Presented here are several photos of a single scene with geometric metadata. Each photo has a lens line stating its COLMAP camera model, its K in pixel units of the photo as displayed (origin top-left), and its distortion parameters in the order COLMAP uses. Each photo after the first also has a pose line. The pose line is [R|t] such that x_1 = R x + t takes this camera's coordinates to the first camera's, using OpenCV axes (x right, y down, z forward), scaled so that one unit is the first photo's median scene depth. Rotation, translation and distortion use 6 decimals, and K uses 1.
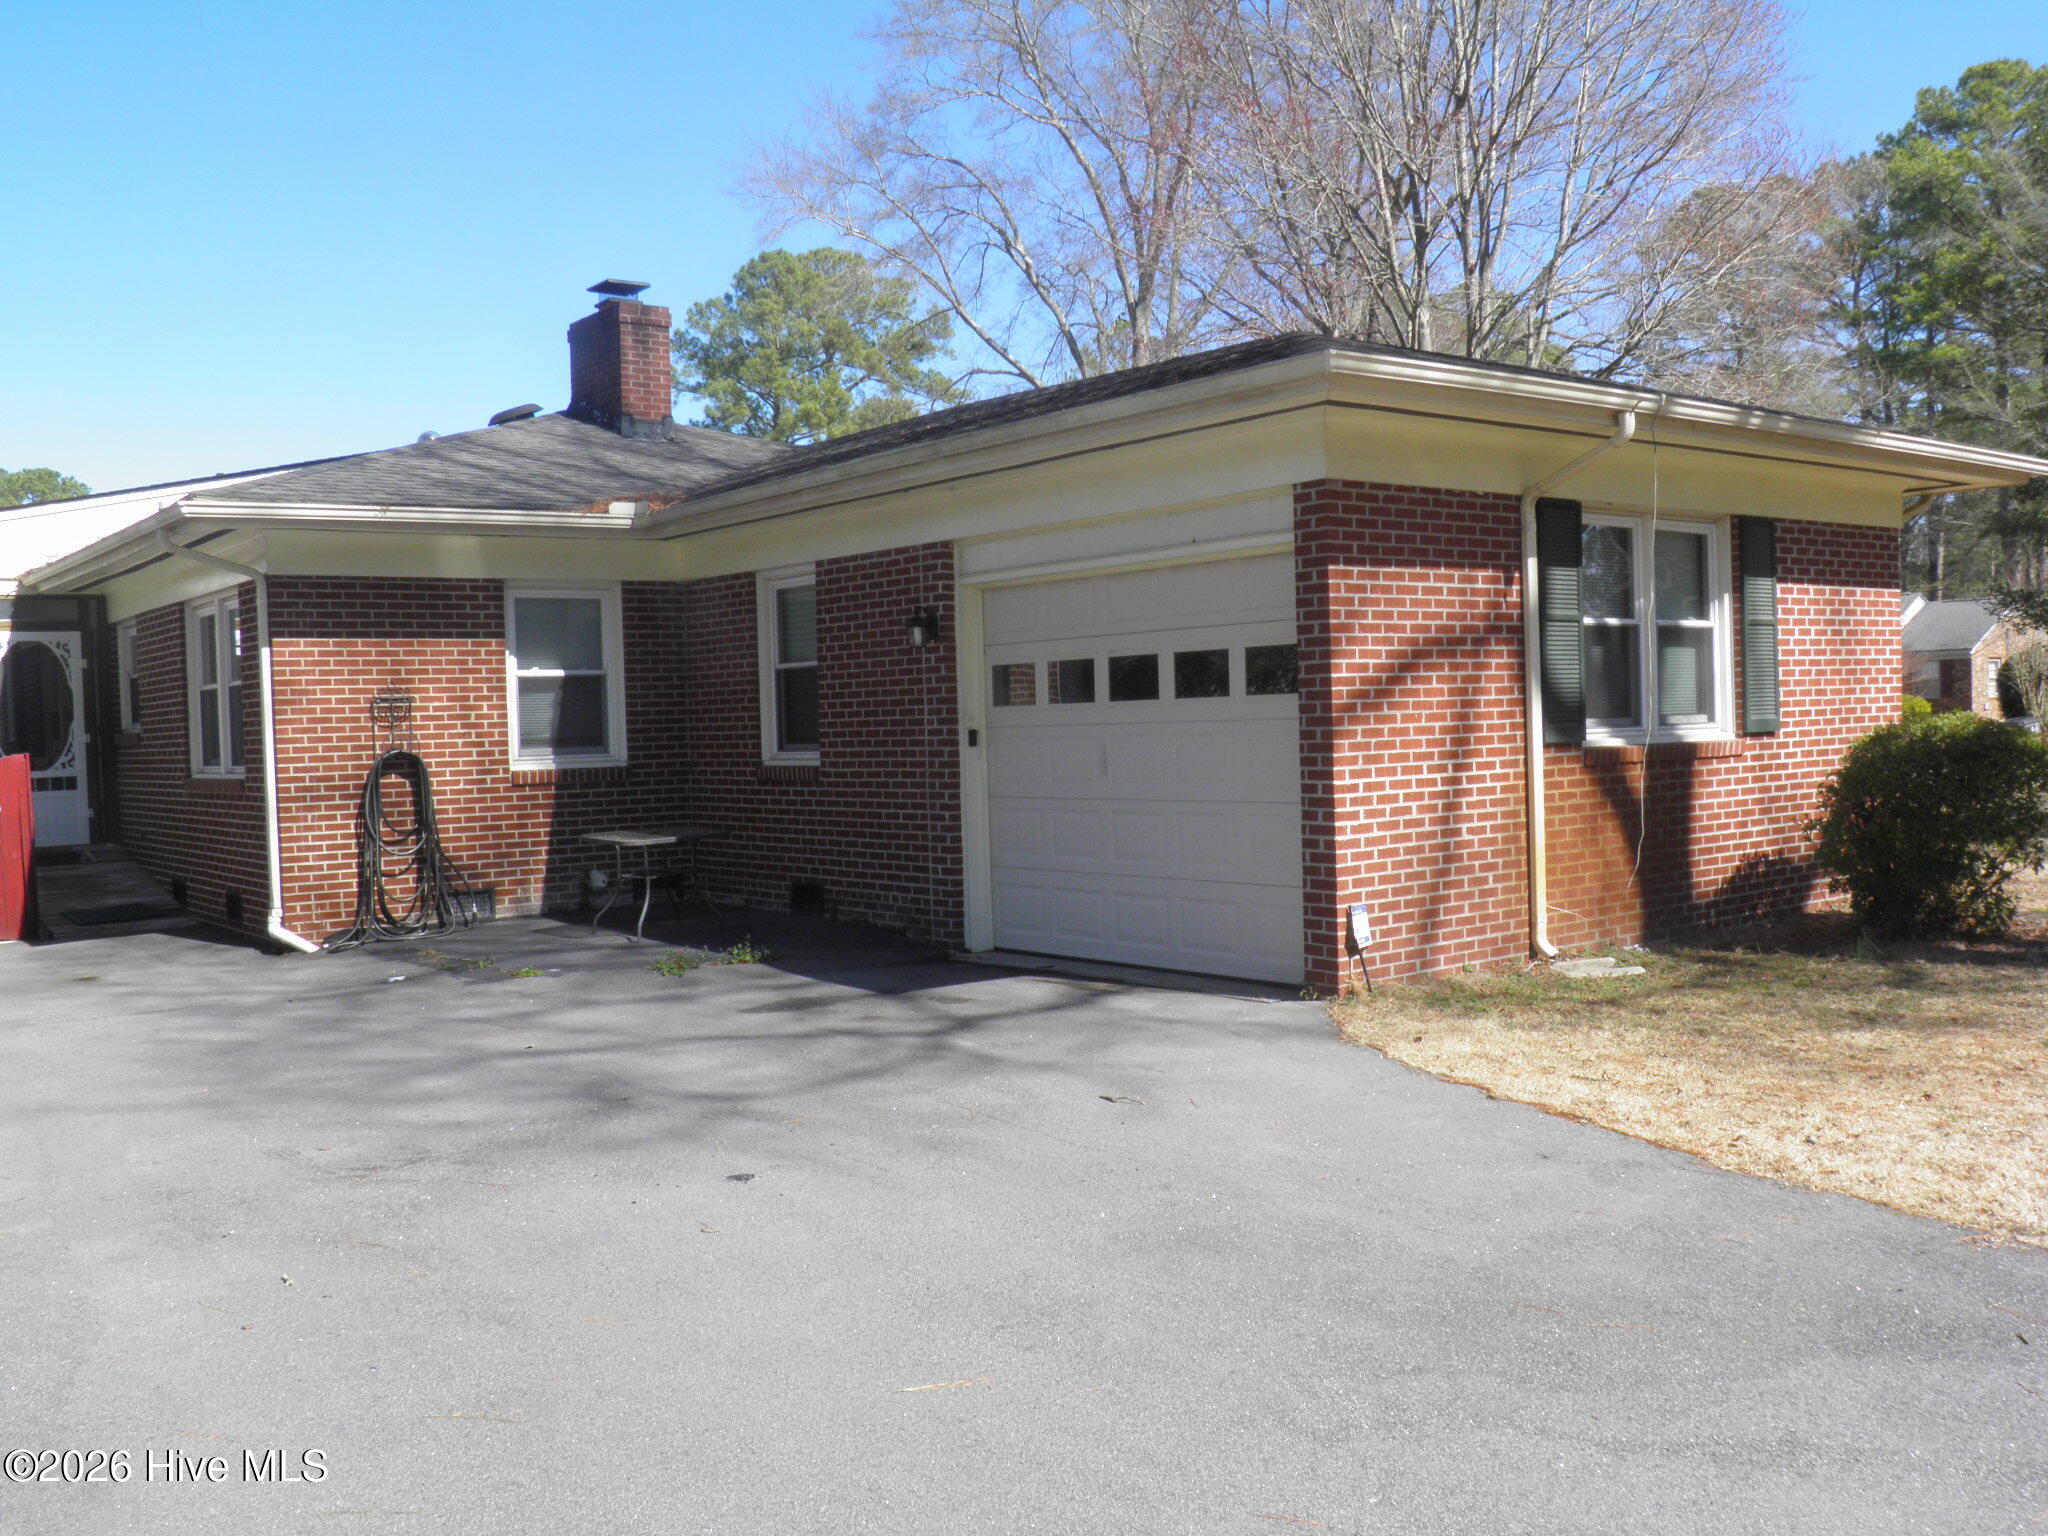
lens RADIAL K [[1805.4, 0, 1024.0], [0, 1805.4, 768.0], [0, 0, 1]] dist [-0.107224, -0.007746]
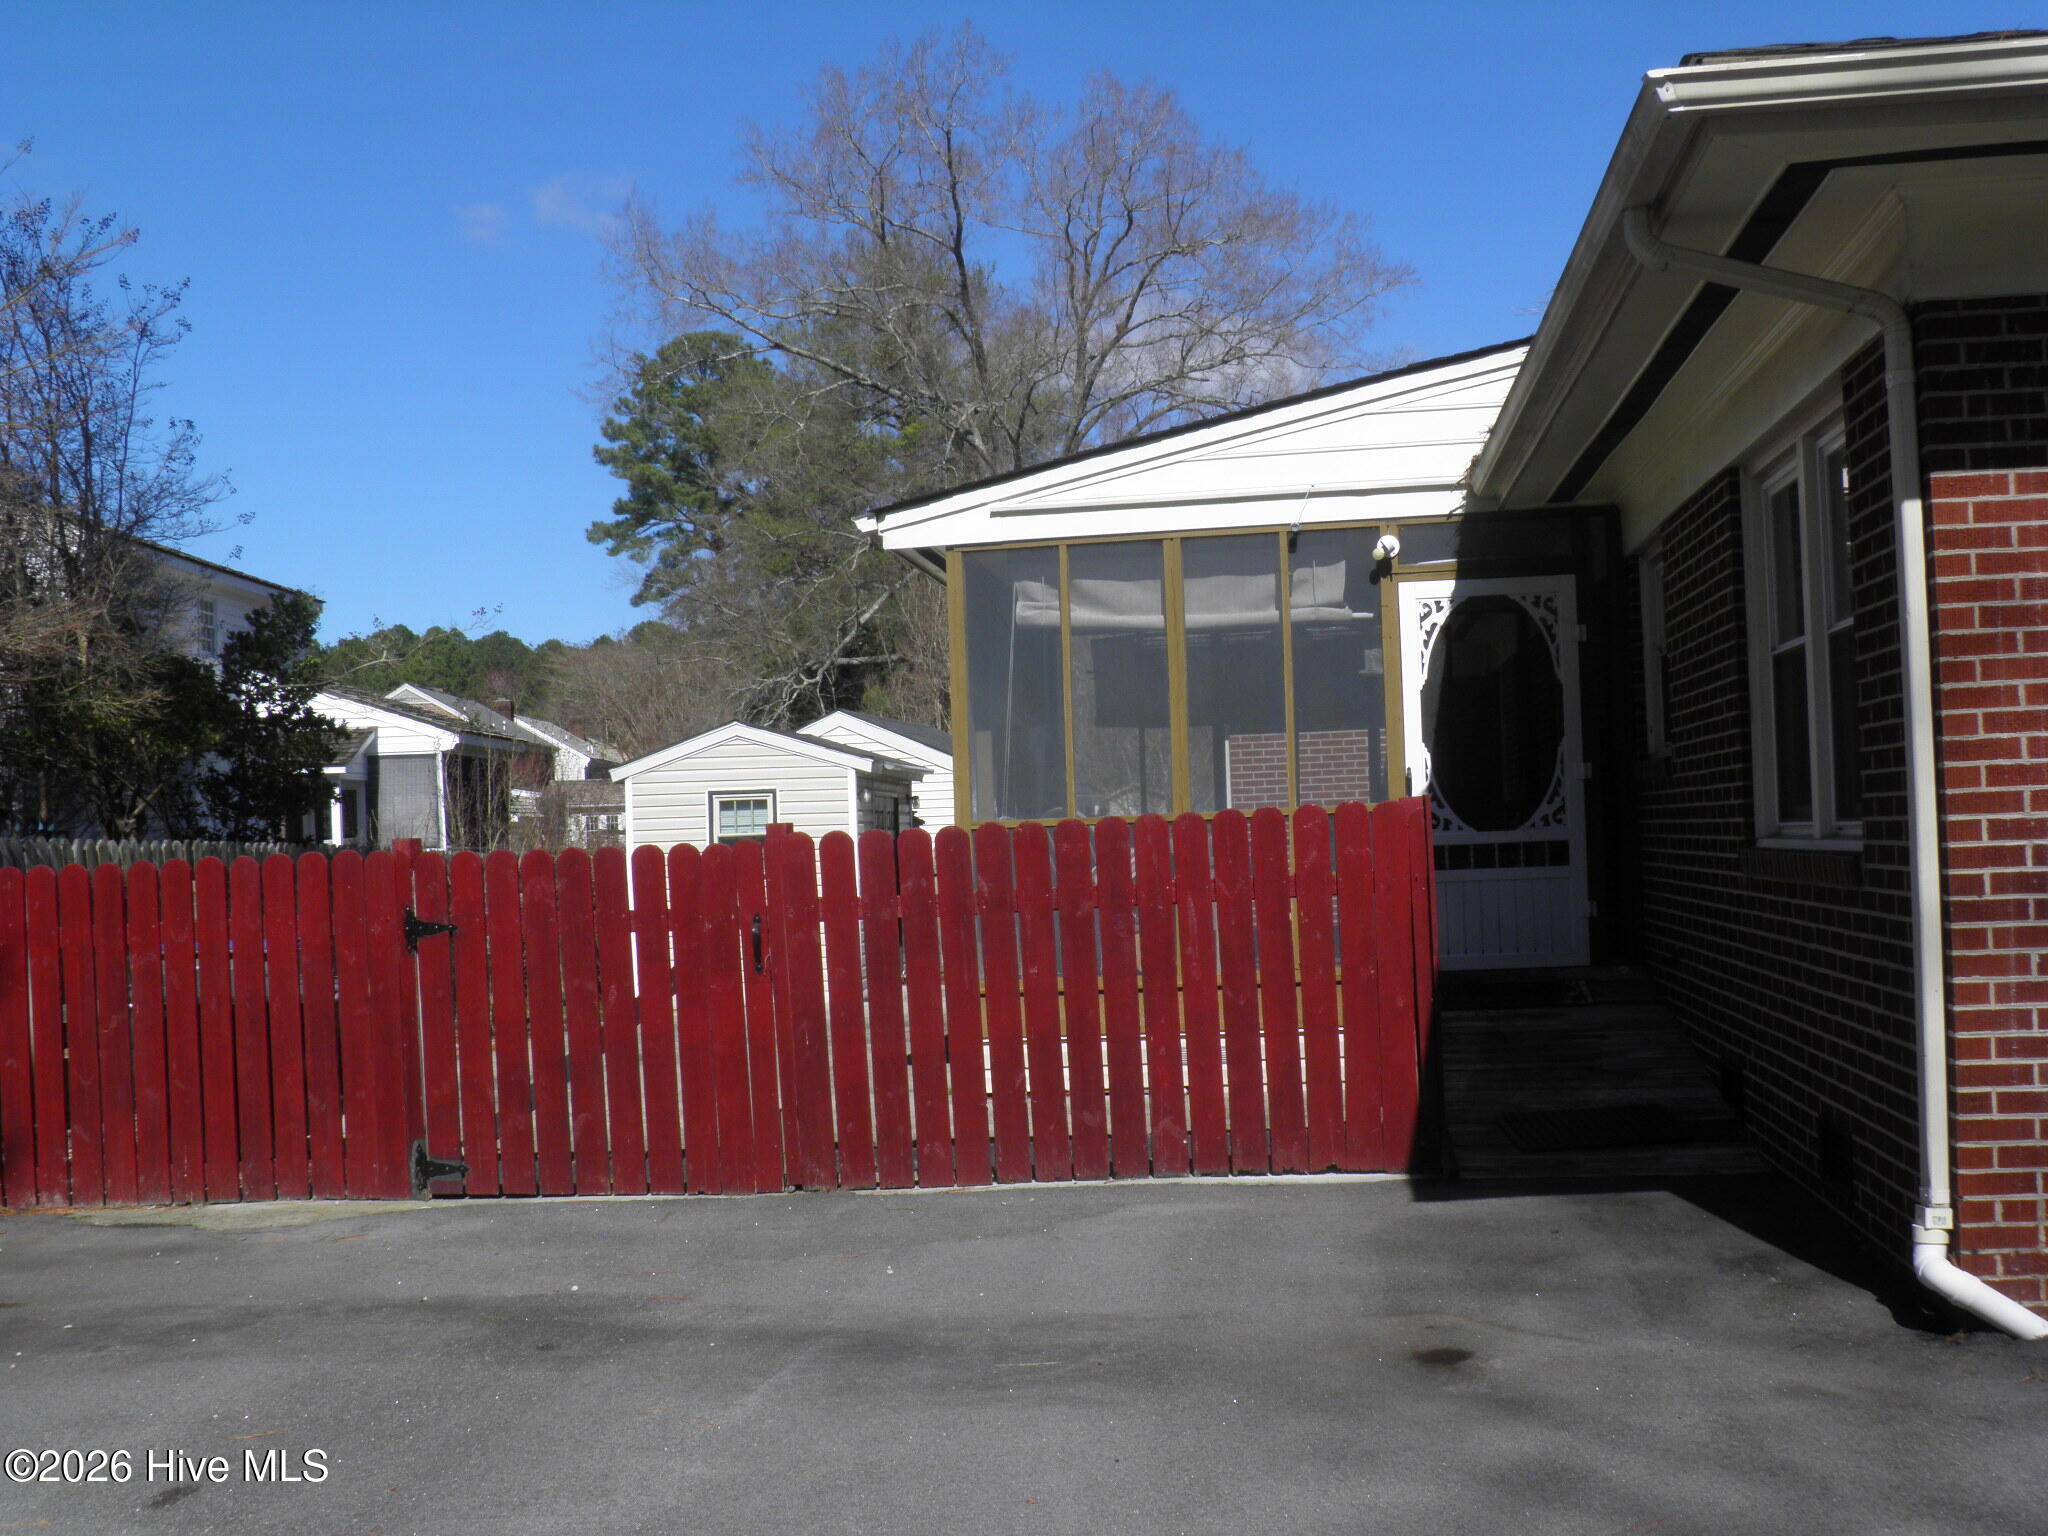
lens RADIAL K [[2120.6, 0, 1024.0], [0, 2120.6, 768.0], [0, 0, 1]] dist [-0.164751, 0.180869]
pose [[0.683273, -0.010311, -0.730091, -0.227093], [-0.013394, 0.999555, -0.026652, 0.002294], [0.730041, 0.027989, 0.682830, 0.538581]]
